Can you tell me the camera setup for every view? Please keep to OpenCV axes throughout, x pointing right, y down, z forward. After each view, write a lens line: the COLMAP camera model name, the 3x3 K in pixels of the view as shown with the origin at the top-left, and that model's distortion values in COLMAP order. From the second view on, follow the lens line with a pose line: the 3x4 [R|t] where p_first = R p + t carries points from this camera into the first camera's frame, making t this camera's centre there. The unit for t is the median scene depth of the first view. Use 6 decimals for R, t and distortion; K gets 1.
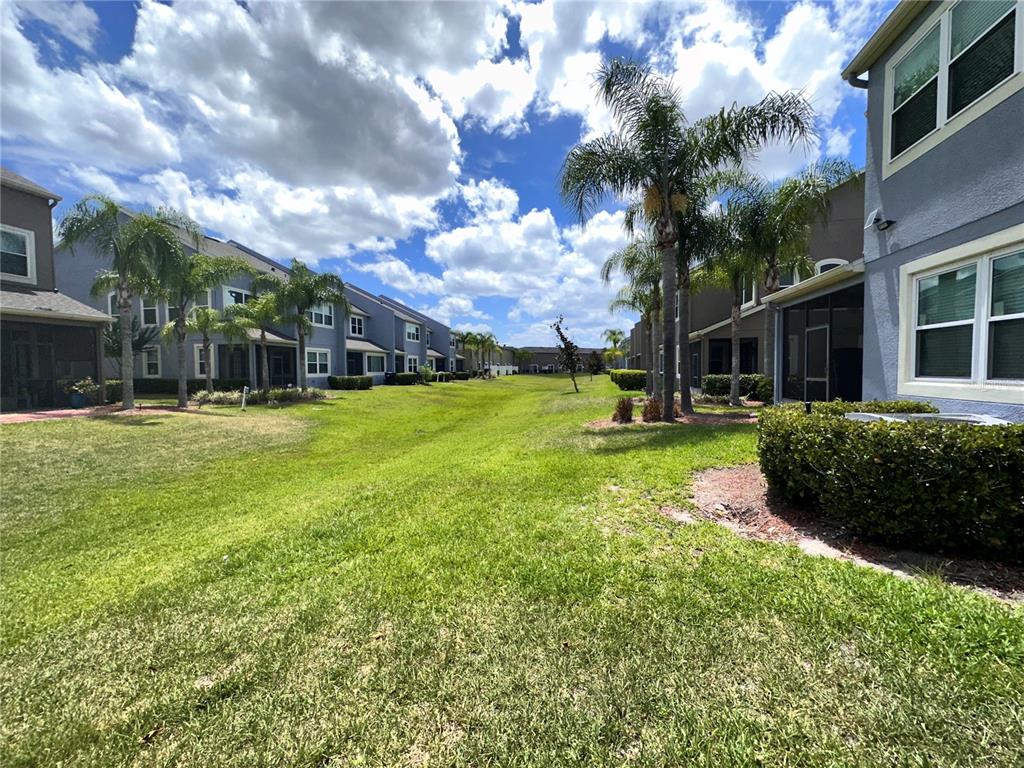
lens RADIAL K [[410.4, 0, 513.2], [0, 410.4, 384.6], [0, 0, 1]] dist [-0.001432, 0.000388]
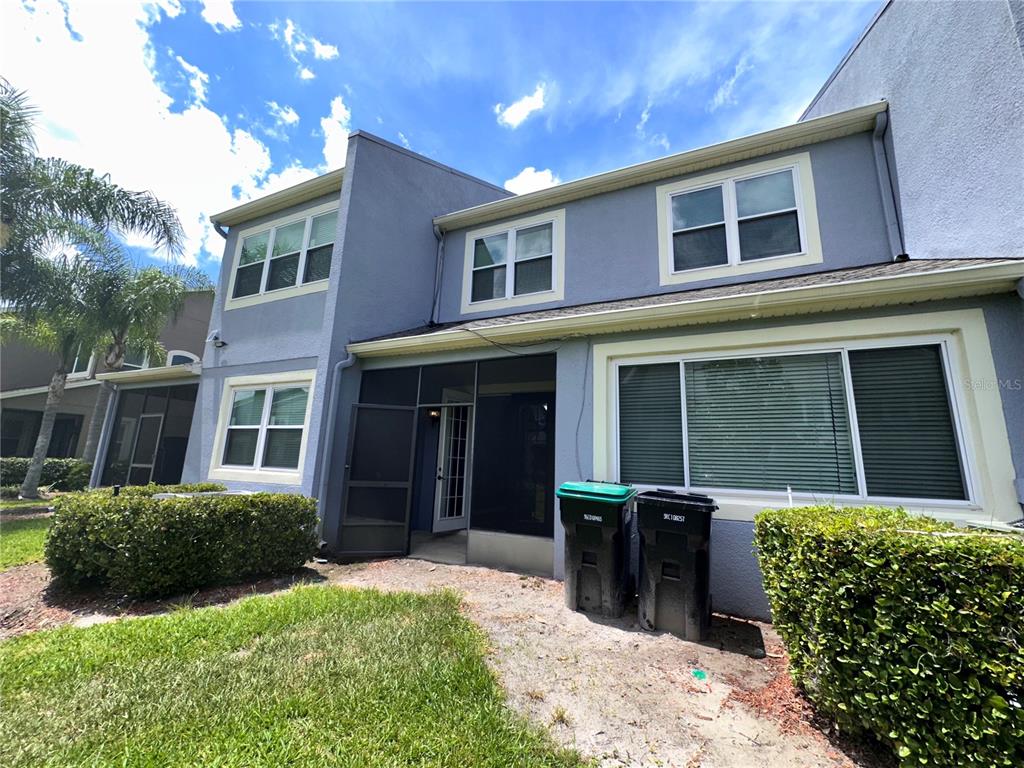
lens RADIAL K [[410.4, 0, 513.9], [0, 410.4, 383.7], [0, 0, 1]] dist [-0.001432, 0.000388]
pose [[0.222678, 0.210080, 0.951988, -0.098617], [-0.002982, 0.976648, -0.214825, 0.006951], [-0.974887, 0.044998, 0.218105, -0.195116]]
